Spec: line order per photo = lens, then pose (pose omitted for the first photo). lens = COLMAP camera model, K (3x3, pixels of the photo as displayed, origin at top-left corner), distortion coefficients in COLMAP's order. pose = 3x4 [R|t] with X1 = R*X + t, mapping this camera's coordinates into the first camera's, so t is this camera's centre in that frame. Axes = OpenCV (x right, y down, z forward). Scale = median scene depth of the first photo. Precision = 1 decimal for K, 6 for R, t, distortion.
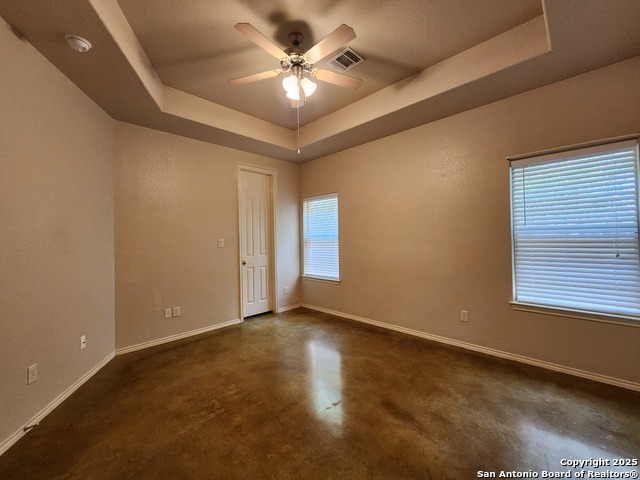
lens RADIAL K [[261.3, 0, 326.4], [0, 261.3, 237.6], [0, 0, 1]] dist [-0.001266, -0.000114]
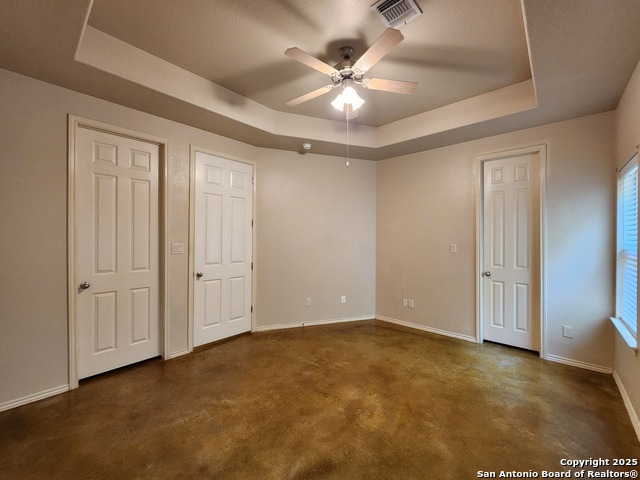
lens RADIAL K [[261.3, 0, 326.4], [0, 261.3, 237.6], [0, 0, 1]] dist [-0.001266, -0.000114]
pose [[0.045075, 0.020937, -0.998764, 0.658057], [-0.001424, 0.999781, 0.020894, -0.045726], [0.998983, 0.000480, 0.045095, 0.630853]]
